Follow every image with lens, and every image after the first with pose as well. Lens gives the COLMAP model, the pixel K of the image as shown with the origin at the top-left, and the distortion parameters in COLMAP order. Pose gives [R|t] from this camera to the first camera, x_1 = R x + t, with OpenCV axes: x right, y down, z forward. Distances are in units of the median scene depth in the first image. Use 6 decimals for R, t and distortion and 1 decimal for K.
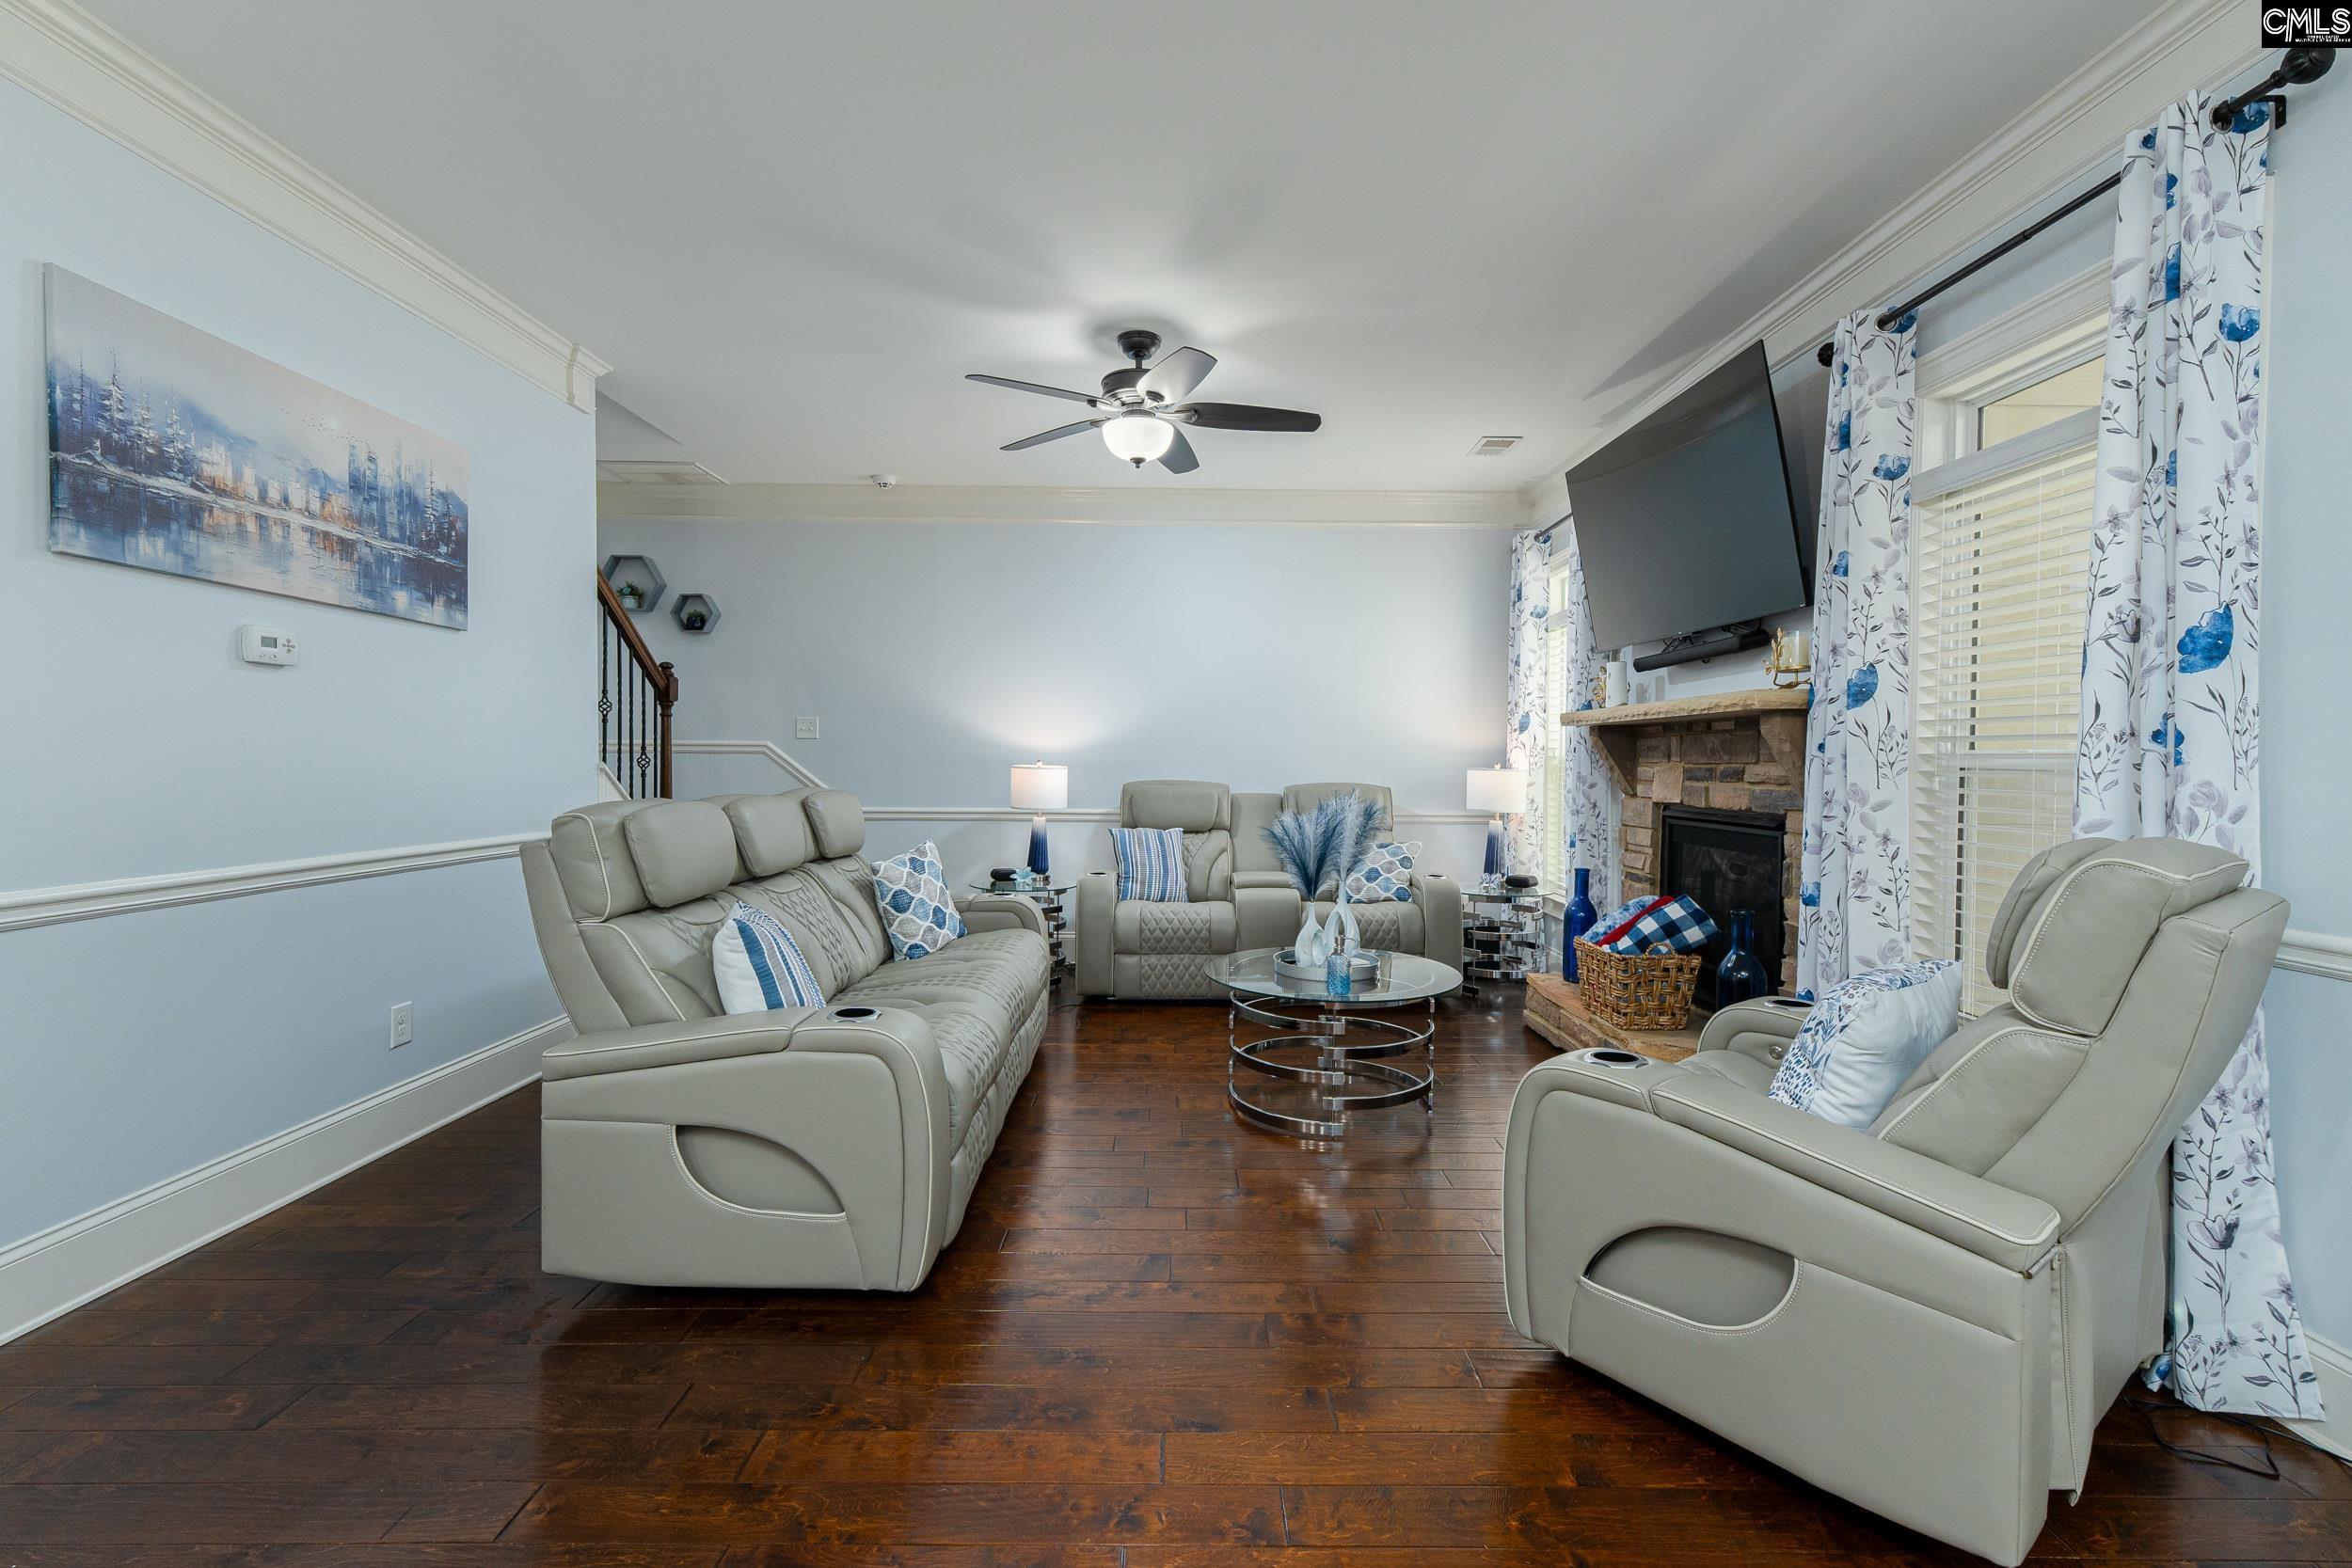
lens RADIAL K [[1017.7, 0, 1138.6], [0, 1017.7, 761.3], [0, 0, 1]] dist [0.006276, -0.000788]
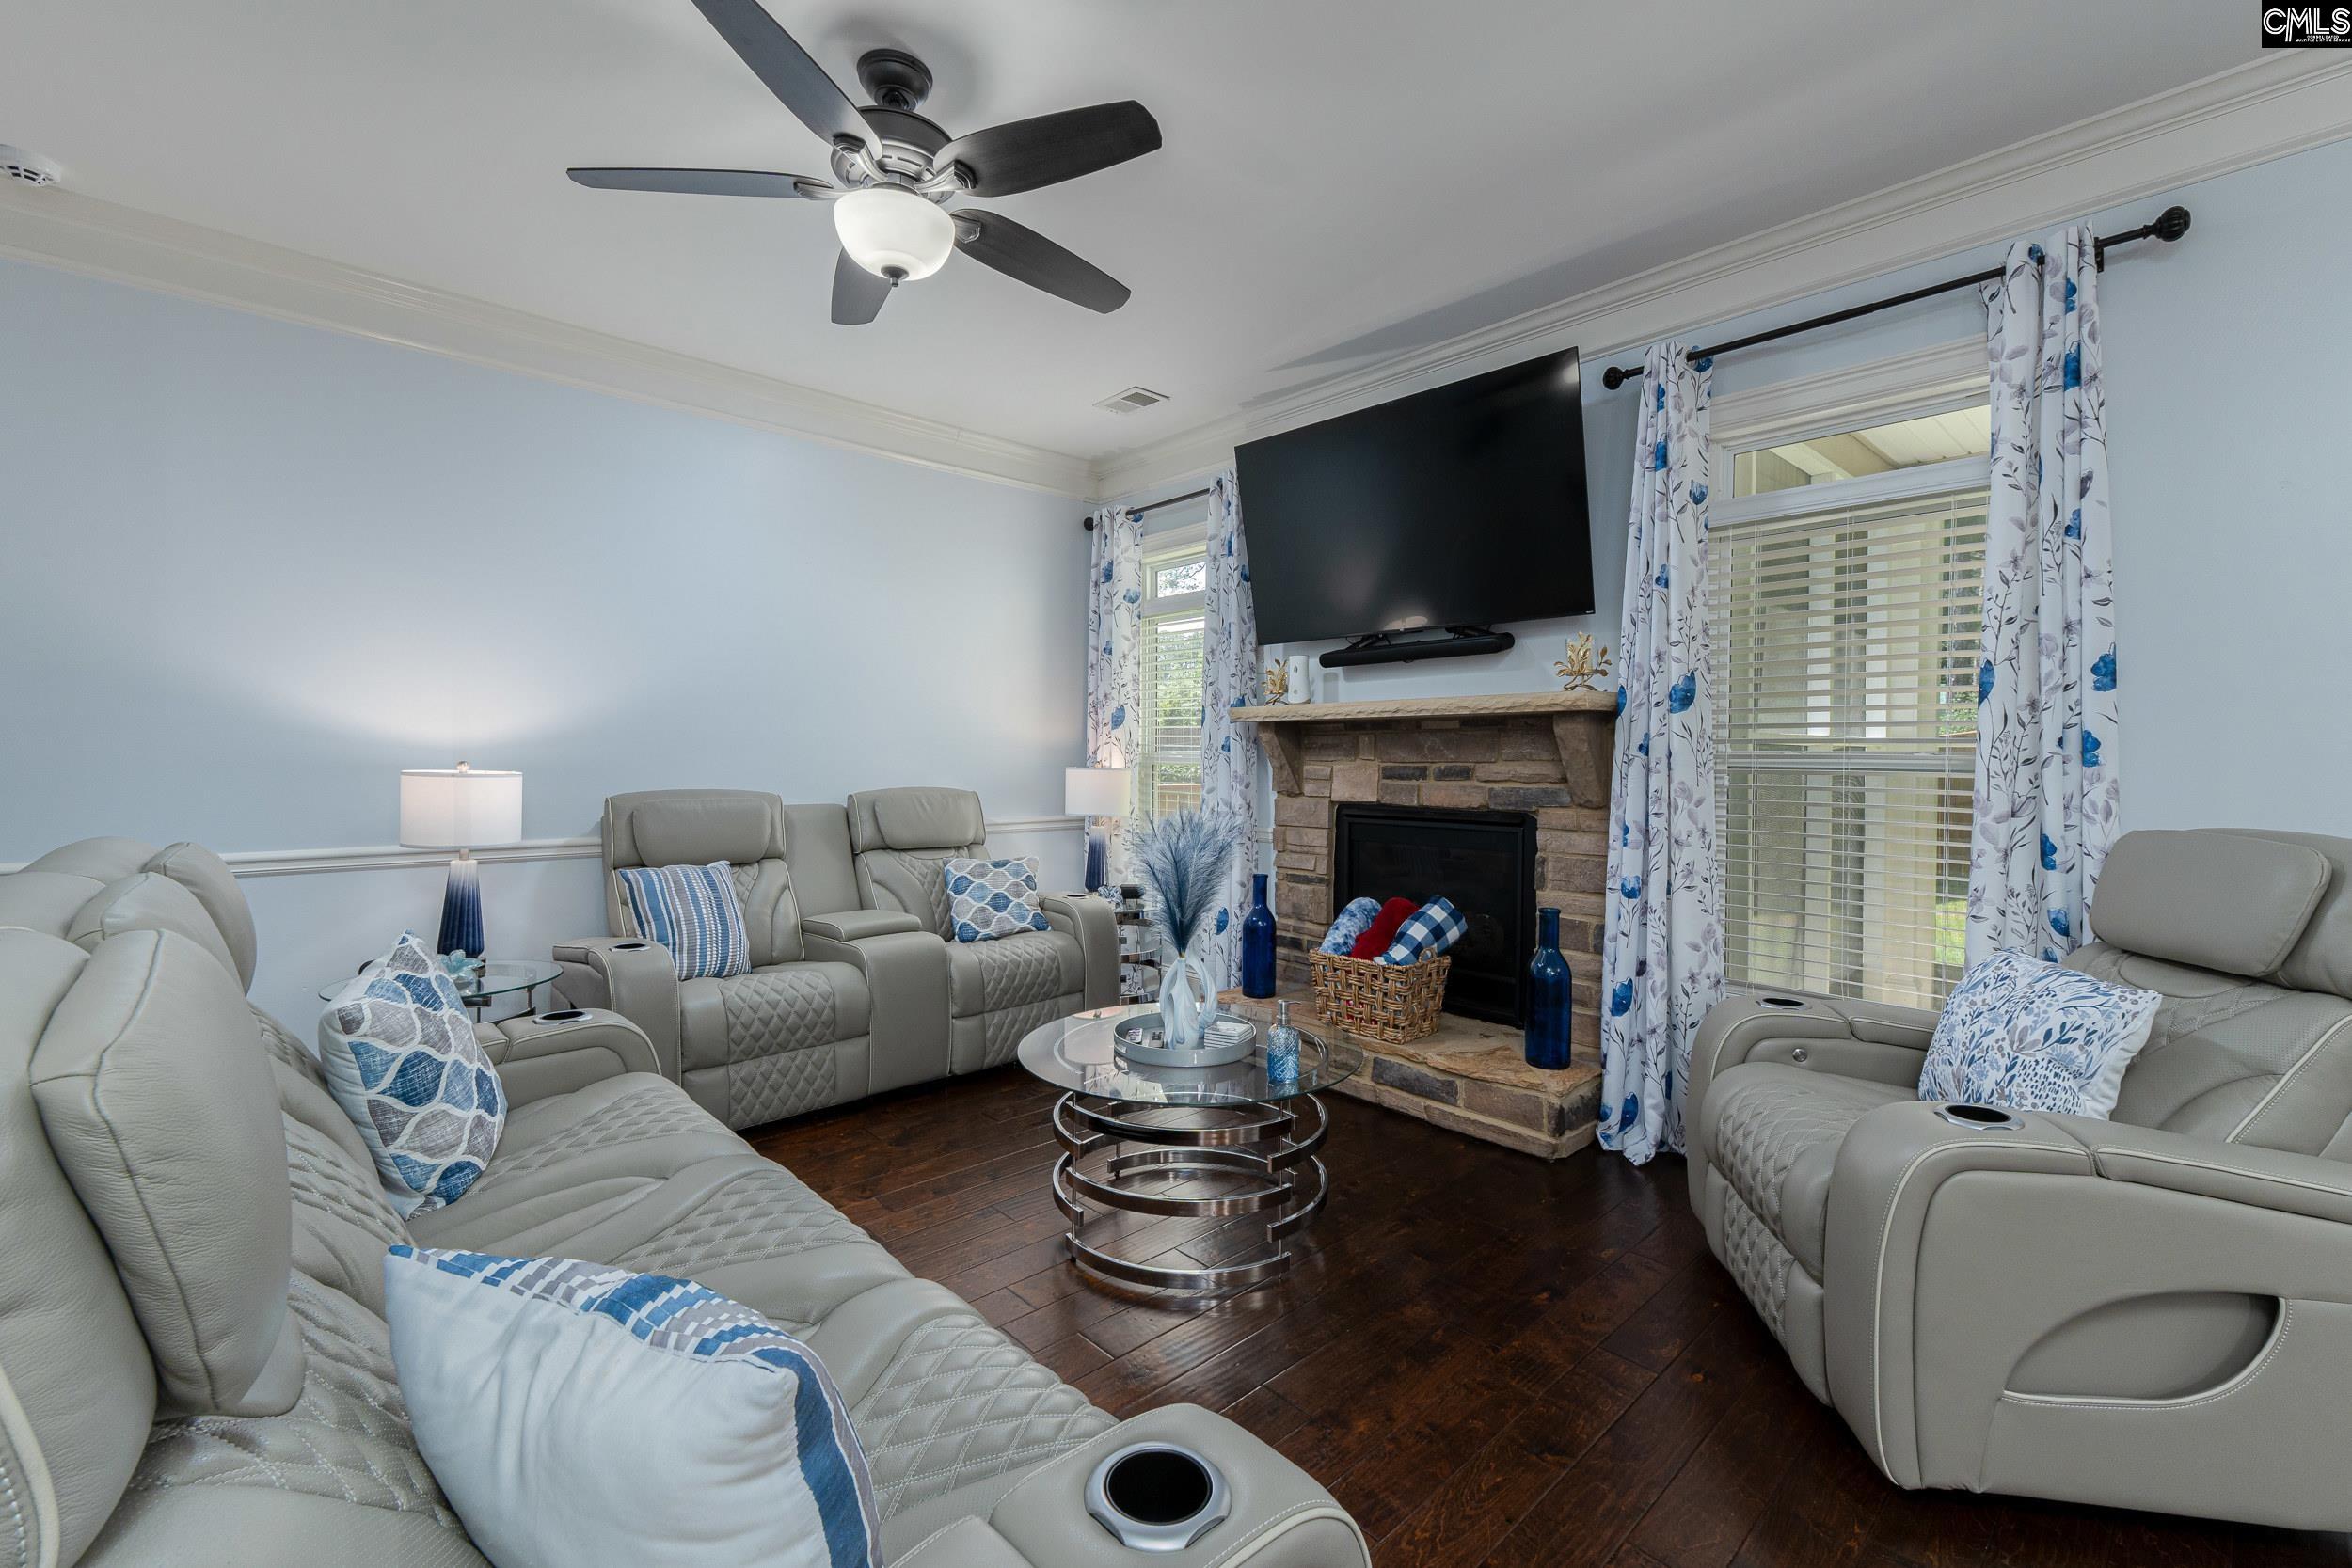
lens RADIAL K [[1017.7, 0, 1180.9], [0, 1017.7, 763.9], [0, 0, 1]] dist [0.006276, -0.000788]
pose [[0.711826, -0.007826, 0.702312, -0.309113], [0.001530, 0.999953, 0.009592, -0.006020], [-0.702354, -0.005754, 0.711804, 0.439660]]
